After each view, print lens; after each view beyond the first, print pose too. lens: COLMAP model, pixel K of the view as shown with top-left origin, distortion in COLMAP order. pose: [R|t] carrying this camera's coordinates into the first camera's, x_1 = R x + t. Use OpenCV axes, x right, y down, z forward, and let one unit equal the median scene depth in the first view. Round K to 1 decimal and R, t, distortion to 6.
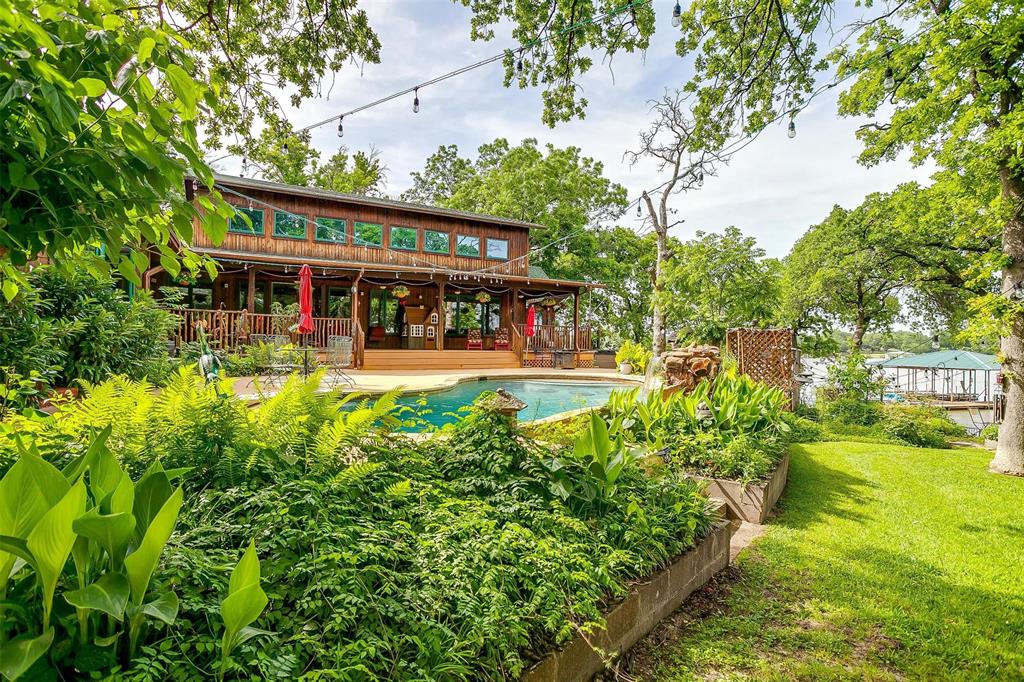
lens RADIAL K [[505.7, 0, 509.7], [0, 505.7, 332.9], [0, 0, 1]] dist [-0.046794, 0.027303]
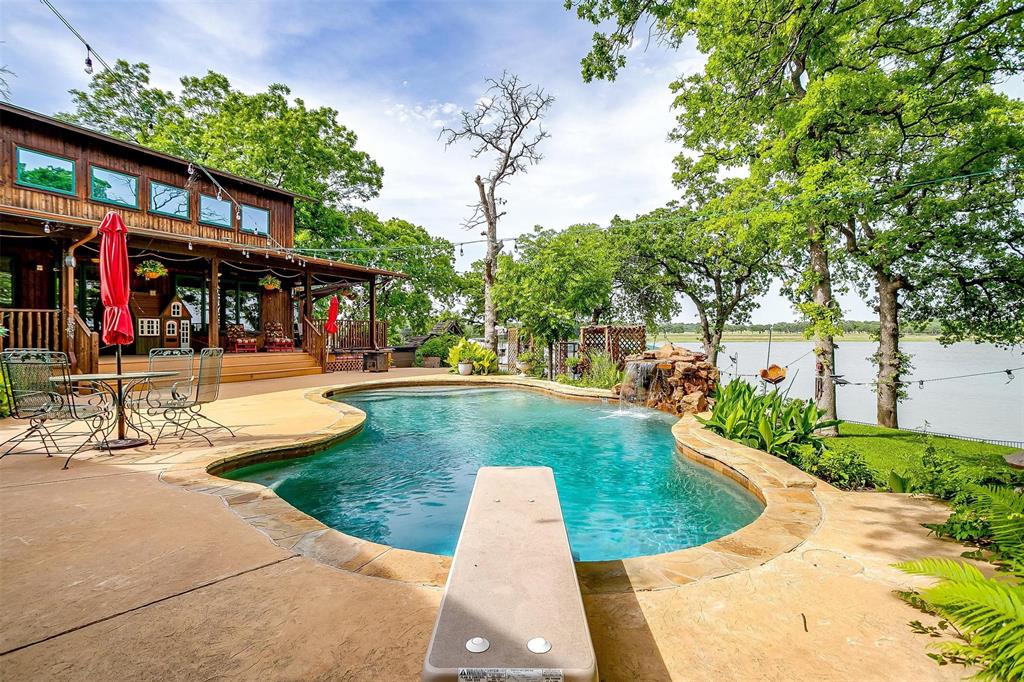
lens RADIAL K [[515.4, 0, 486.4], [0, 515.4, 339.0], [0, 0, 1]] dist [-0.049527, 0.029393]
pose [[0.809954, -0.020669, 0.586129, -0.196852], [0.001672, 0.999456, 0.032935, -0.009734], [-0.586491, -0.025696, 0.809548, 0.158803]]
